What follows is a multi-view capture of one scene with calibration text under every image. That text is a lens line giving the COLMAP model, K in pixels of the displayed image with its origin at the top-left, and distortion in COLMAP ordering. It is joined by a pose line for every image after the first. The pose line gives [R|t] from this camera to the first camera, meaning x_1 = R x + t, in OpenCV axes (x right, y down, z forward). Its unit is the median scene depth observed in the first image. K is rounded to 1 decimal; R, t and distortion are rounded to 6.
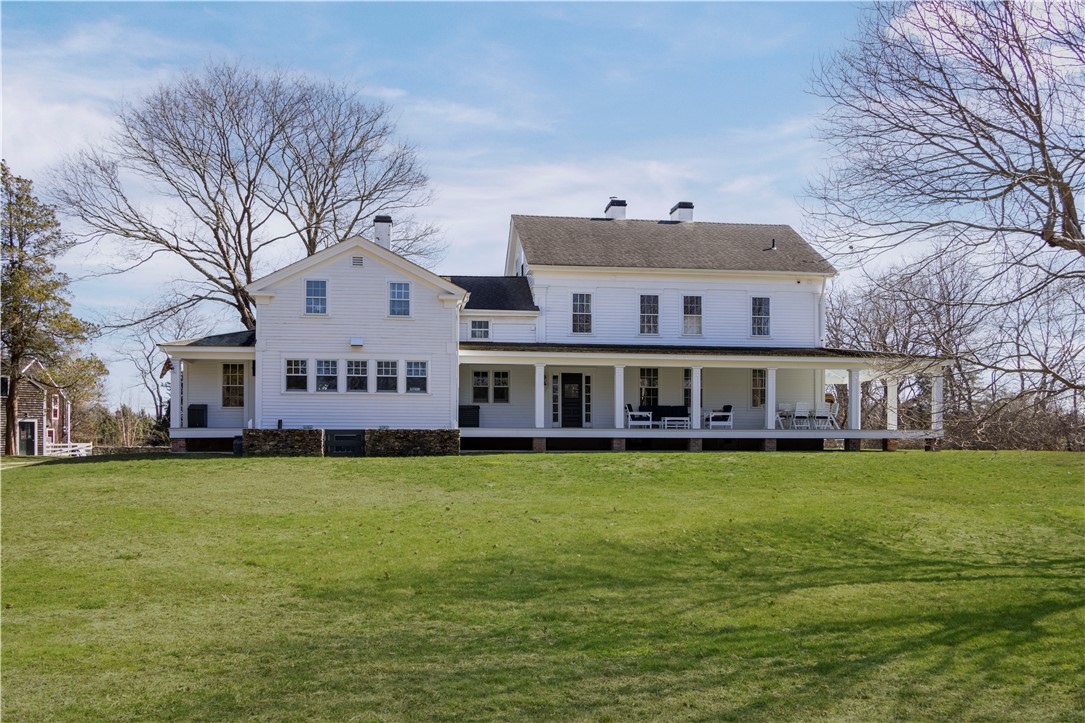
lens RADIAL K [[1003.8, 0, 542.6], [0, 1003.8, 362.2], [0, 0, 1]] dist [0.005827, 0.000000]
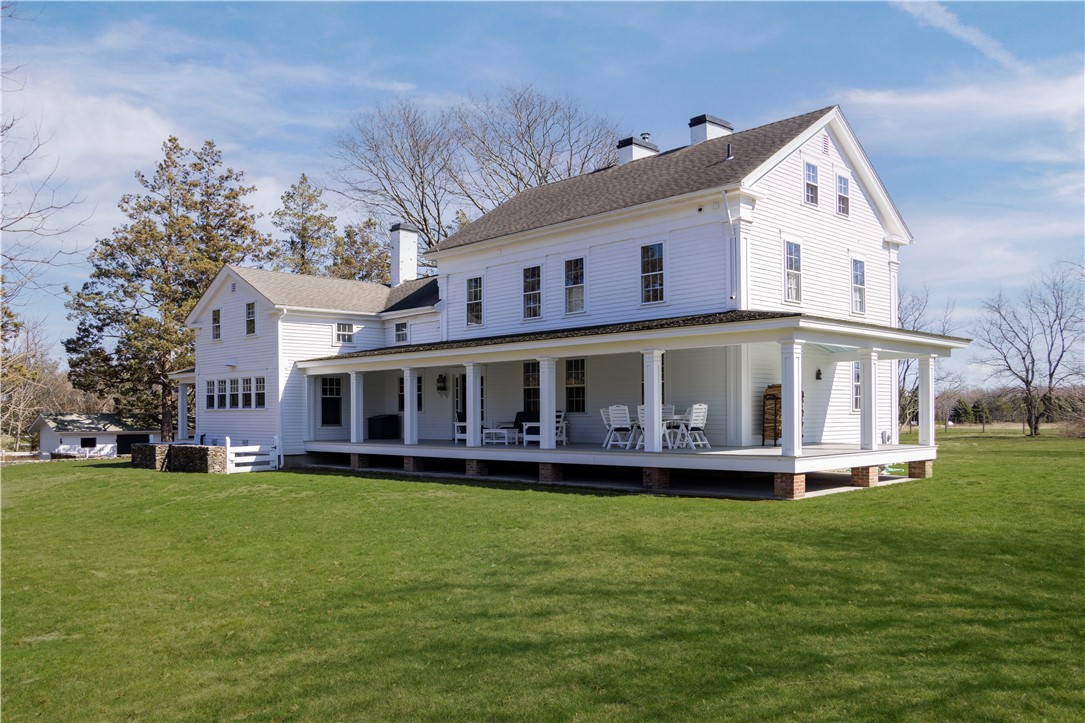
lens RADIAL K [[901.5, 0, 542.5], [0, 901.5, 362.4], [0, 0, 1]] dist [-0.006222, -0.001059]
pose [[0.564094, -0.052402, -0.824046, 0.679202], [0.081607, 0.996636, -0.007514, 0.012131], [0.821668, -0.063009, 0.566473, 0.609787]]
